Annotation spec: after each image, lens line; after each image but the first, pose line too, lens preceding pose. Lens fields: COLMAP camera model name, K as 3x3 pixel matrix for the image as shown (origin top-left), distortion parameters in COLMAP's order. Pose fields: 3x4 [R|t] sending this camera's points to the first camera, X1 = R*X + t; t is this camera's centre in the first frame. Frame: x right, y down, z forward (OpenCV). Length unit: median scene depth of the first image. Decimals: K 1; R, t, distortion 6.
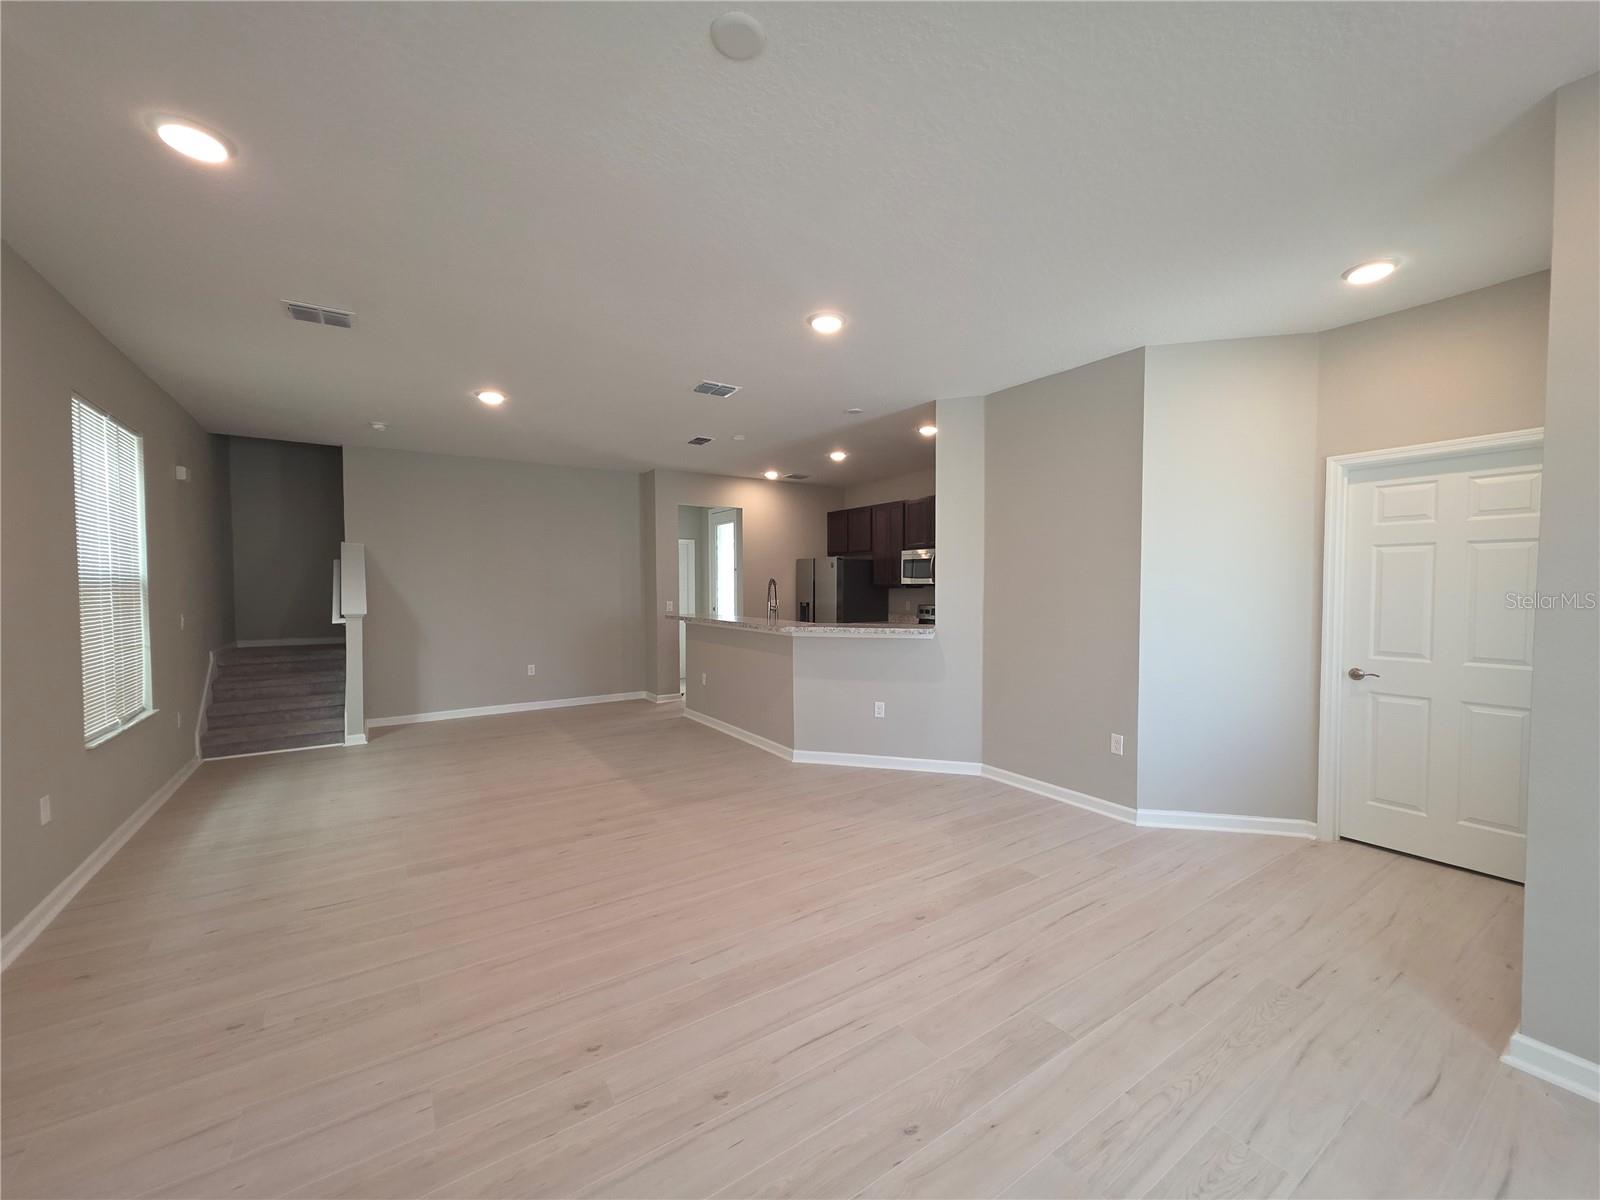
lens RADIAL K [[645.2, 0, 803.9], [0, 645.2, 603.9], [0, 0, 1]] dist [-0.003617, 0.000173]
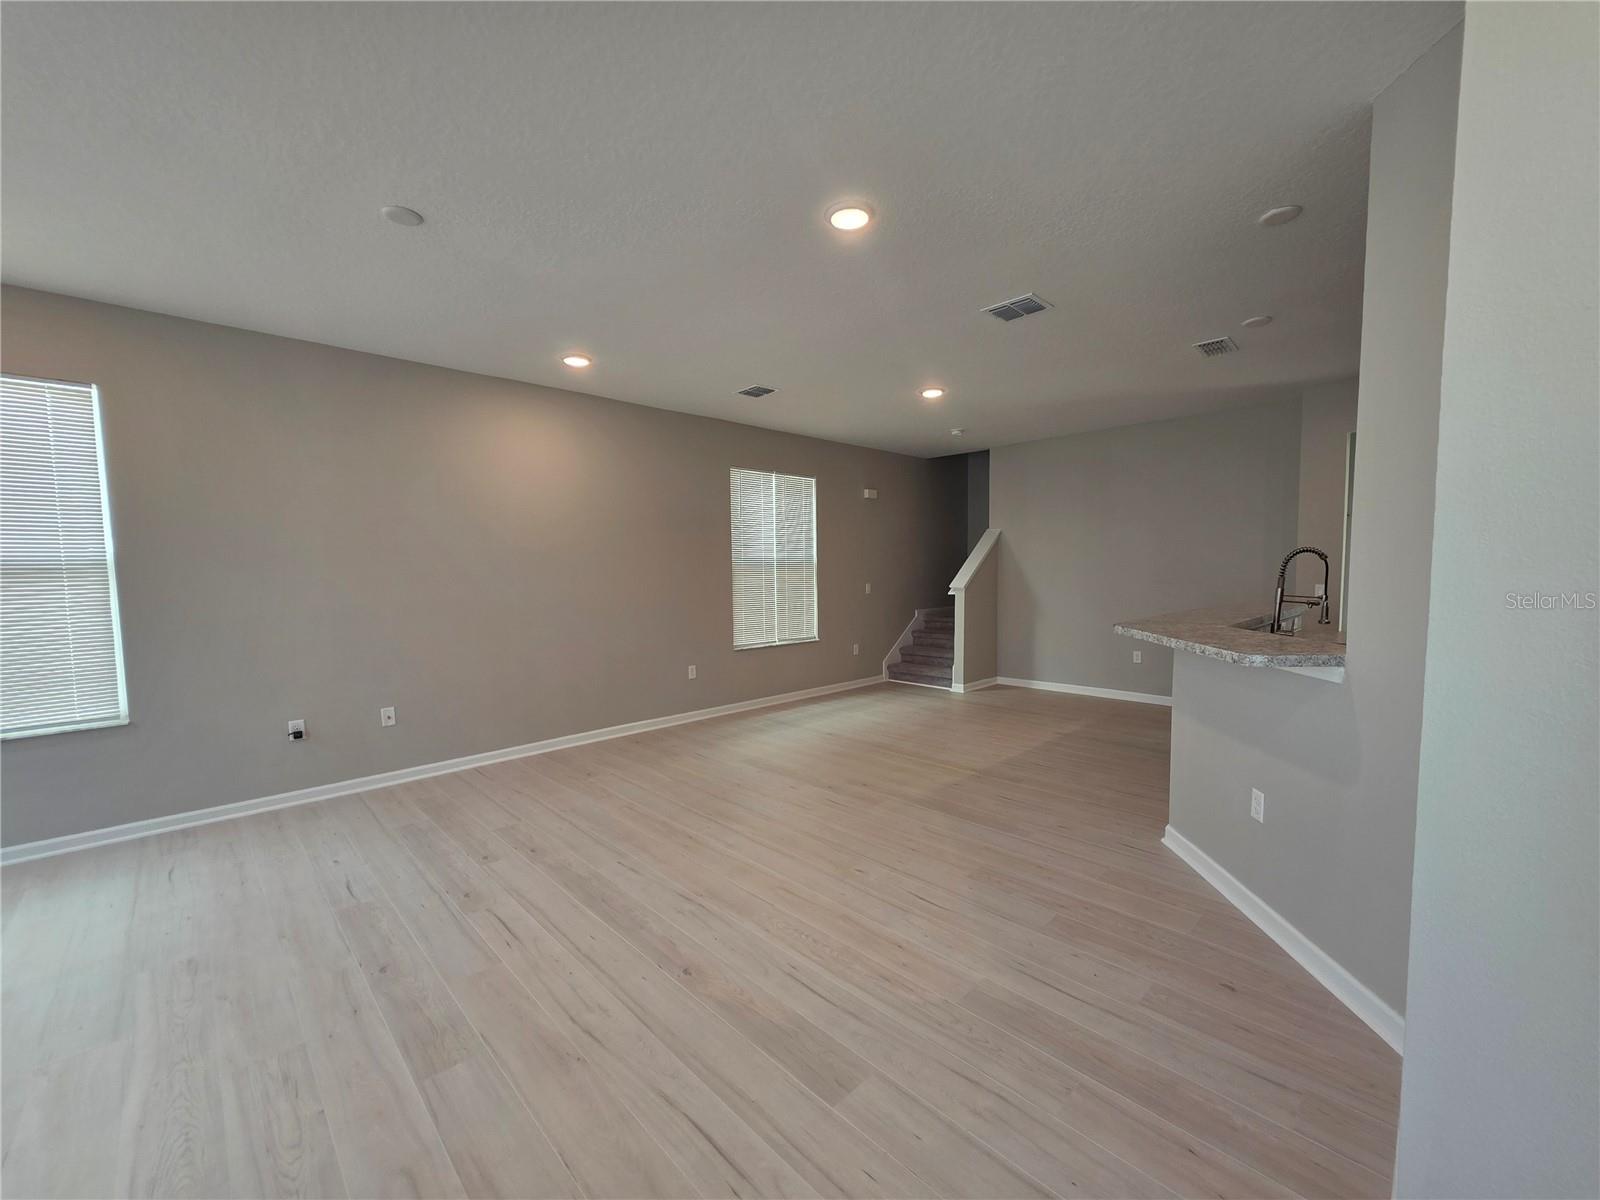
lens RADIAL K [[645.2, 0, 793.8], [0, 645.2, 606.7], [0, 0, 1]] dist [-0.003617, 0.000173]
pose [[0.168154, 0.060775, -0.983886, 0.863853], [-0.021858, 0.998082, 0.057917, -0.020749], [0.985518, 0.011766, 0.169160, 0.875043]]
